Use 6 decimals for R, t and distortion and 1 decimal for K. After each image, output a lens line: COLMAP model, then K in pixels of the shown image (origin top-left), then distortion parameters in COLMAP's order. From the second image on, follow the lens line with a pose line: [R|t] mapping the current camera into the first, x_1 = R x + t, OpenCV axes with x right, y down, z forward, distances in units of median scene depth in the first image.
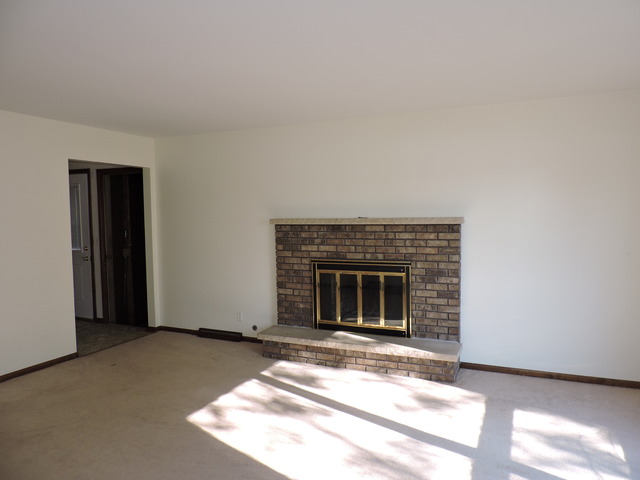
lens RADIAL K [[457.6, 0, 319.7], [0, 457.6, 243.6], [0, 0, 1]] dist [-0.024662, 0.017139]
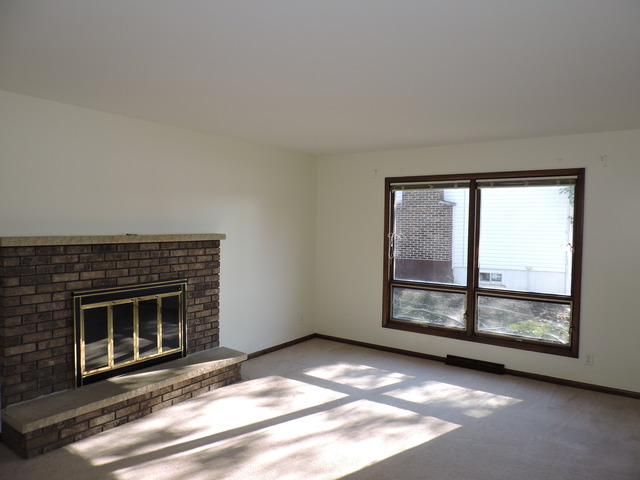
lens RADIAL K [[457.6, 0, 321.7], [0, 457.6, 237.6], [0, 0, 1]] dist [-0.024662, 0.017139]
pose [[0.189674, -0.013839, 0.981750, -0.710323], [0.053673, 0.998552, 0.003706, -0.037287], [-0.980379, 0.051990, 0.190142, 0.517604]]
